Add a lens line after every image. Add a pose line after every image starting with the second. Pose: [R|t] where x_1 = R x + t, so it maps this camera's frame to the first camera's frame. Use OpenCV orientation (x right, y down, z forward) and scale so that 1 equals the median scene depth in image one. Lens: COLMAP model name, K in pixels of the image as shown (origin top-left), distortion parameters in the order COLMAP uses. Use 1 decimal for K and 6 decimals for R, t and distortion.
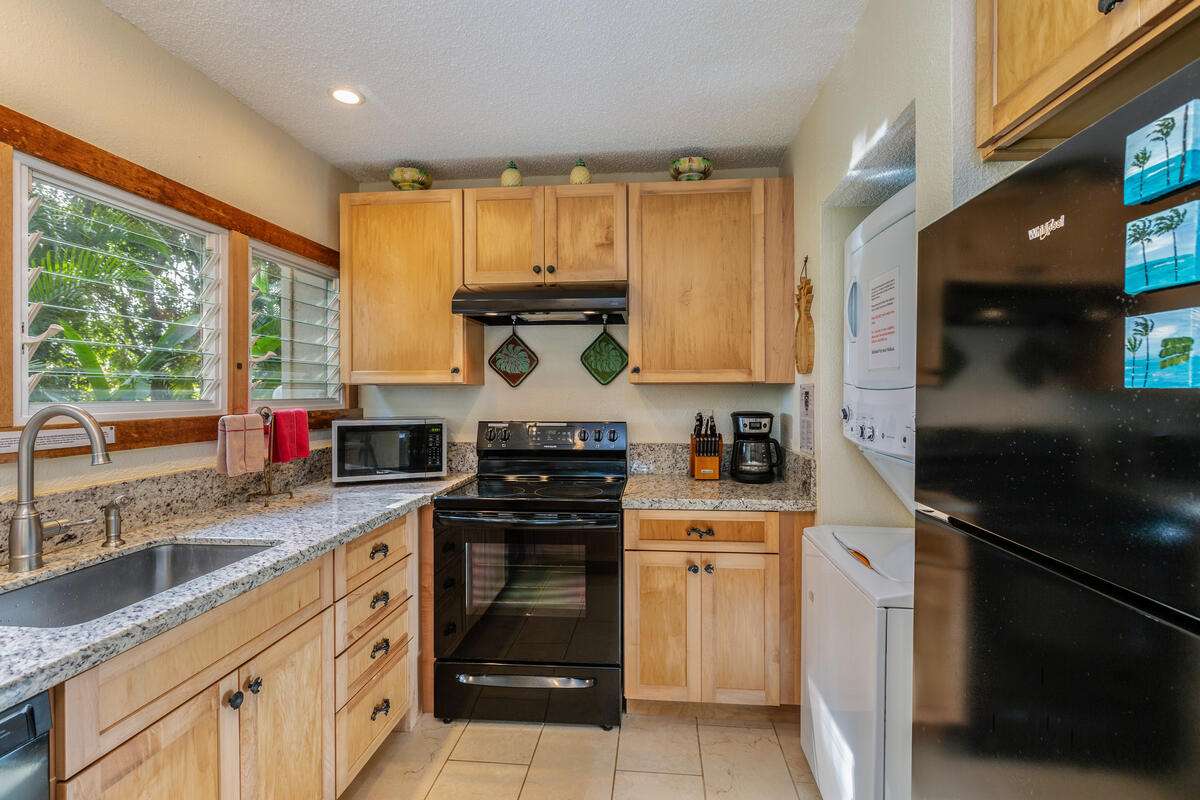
lens RADIAL K [[566.3, 0, 610.5], [0, 566.3, 393.4], [0, 0, 1]] dist [-0.008127, 0.002396]
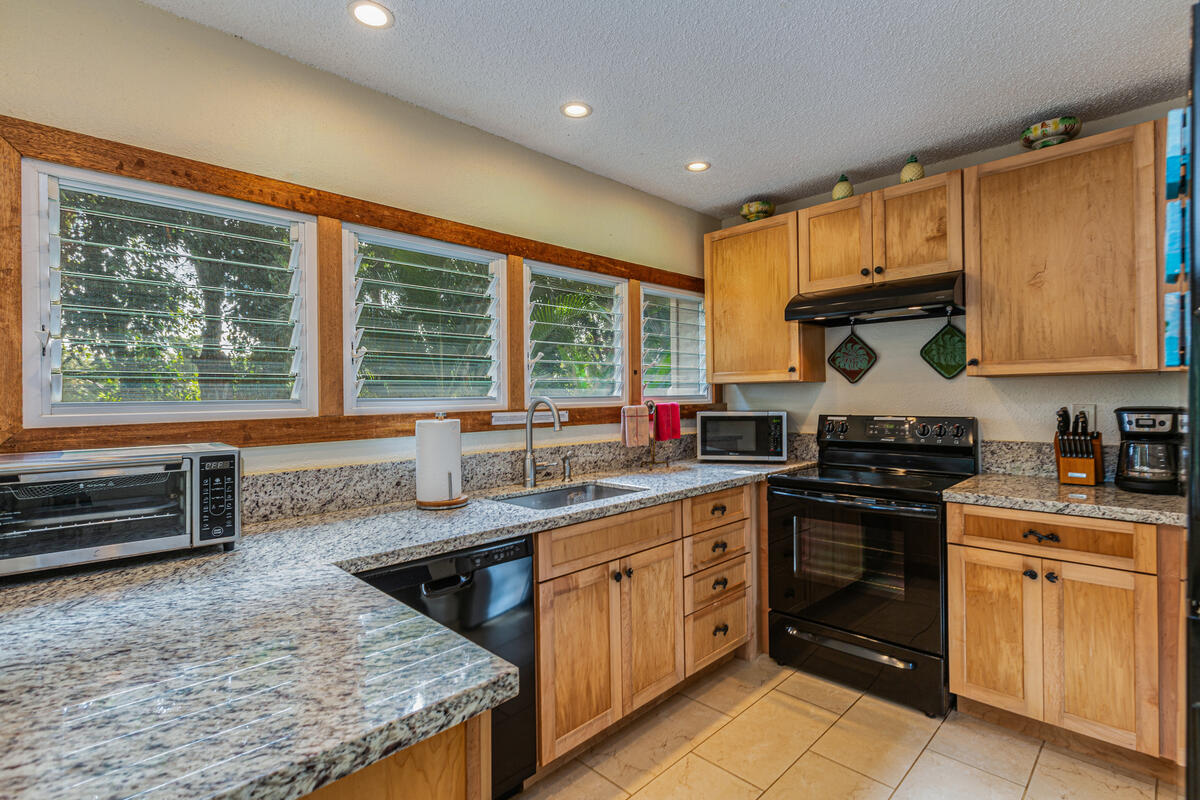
lens RADIAL K [[566.3, 0, 596.7], [0, 566.3, 399.1], [0, 0, 1]] dist [-0.008127, 0.002396]
pose [[0.757820, -0.004036, -0.652452, 0.200714], [0.009914, 0.999937, 0.005330, 0.010387], [0.652389, -0.010507, 0.757812, -0.153923]]
